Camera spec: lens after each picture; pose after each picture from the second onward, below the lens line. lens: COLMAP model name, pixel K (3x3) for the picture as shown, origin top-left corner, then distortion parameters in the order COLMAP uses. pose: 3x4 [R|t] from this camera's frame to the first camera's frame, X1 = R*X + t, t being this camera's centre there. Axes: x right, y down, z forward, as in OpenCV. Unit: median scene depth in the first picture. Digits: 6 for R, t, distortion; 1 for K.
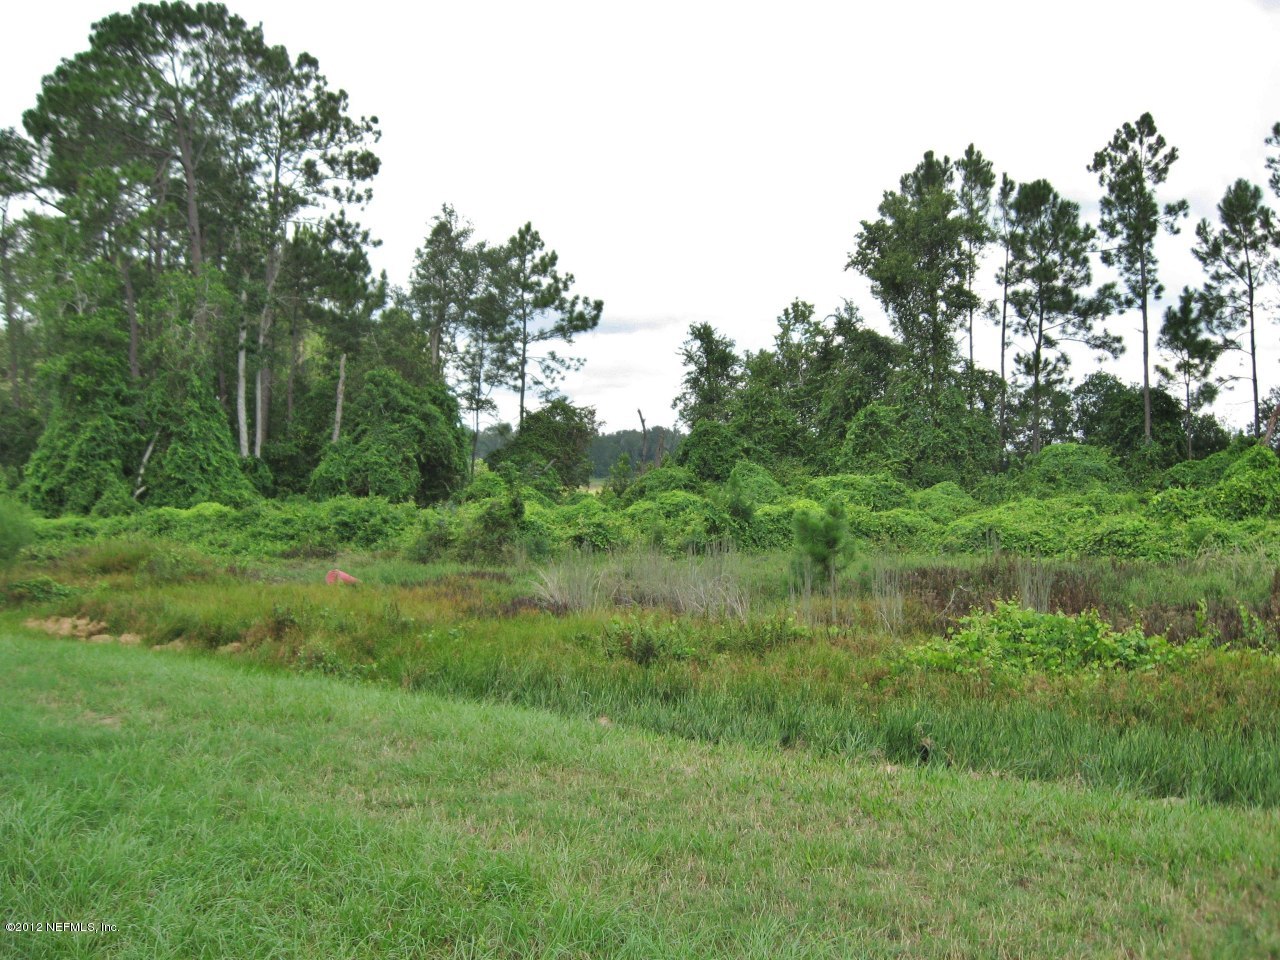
lens RADIAL K [[1353.2, 0, 659.4], [0, 1353.2, 478.4], [0, 0, 1]] dist [-0.121324, 0.052091]
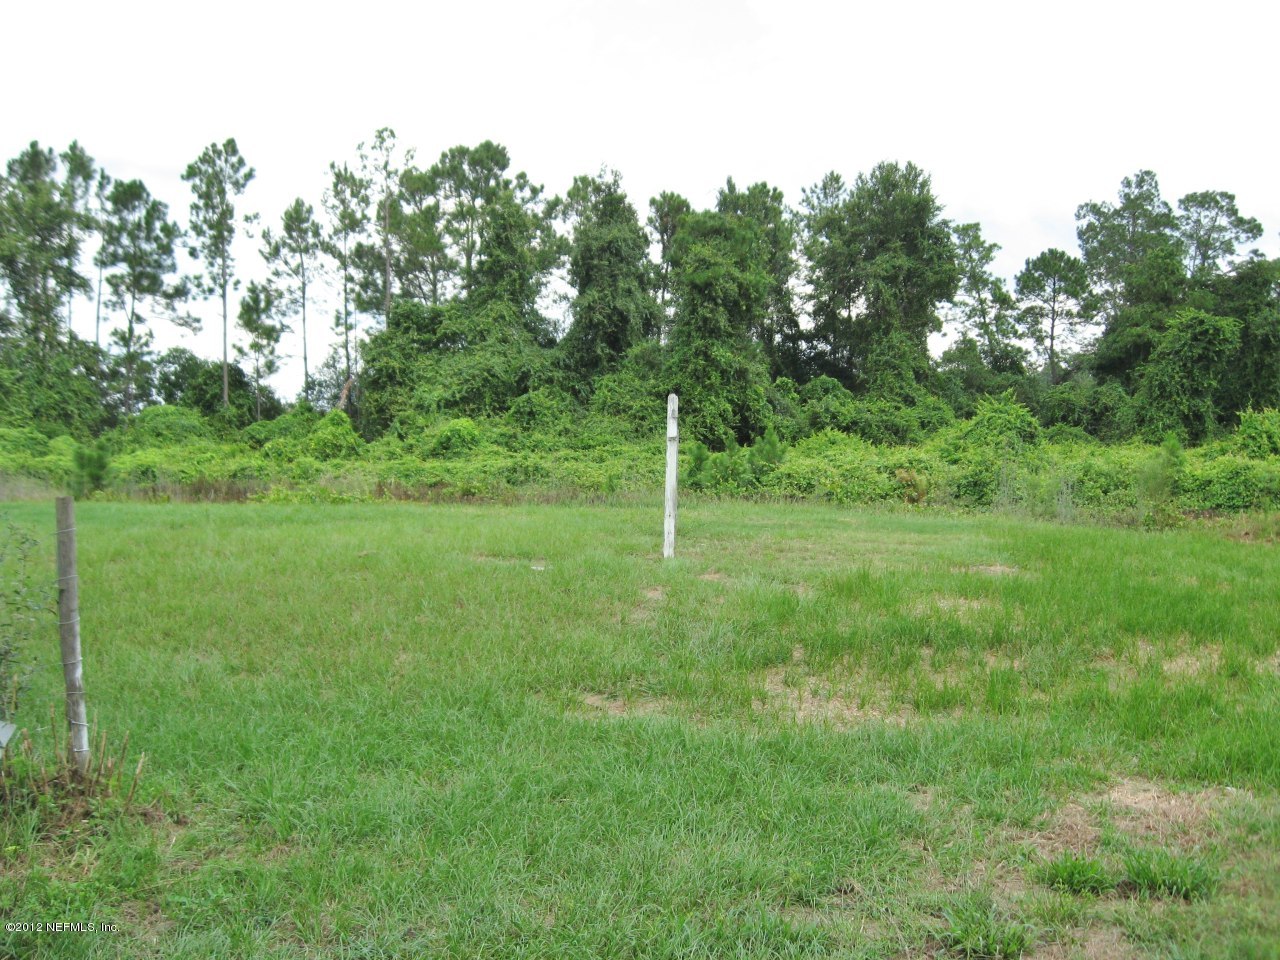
lens RADIAL K [[1353.2, 0, 659.4], [0, 1353.2, 478.4], [0, 0, 1]] dist [-0.121324, 0.052091]
pose [[0.753434, -0.008859, 0.657464, -0.135661], [-0.008016, 0.999711, 0.022657, 0.007972], [-0.657475, -0.022341, 0.753145, -0.183481]]
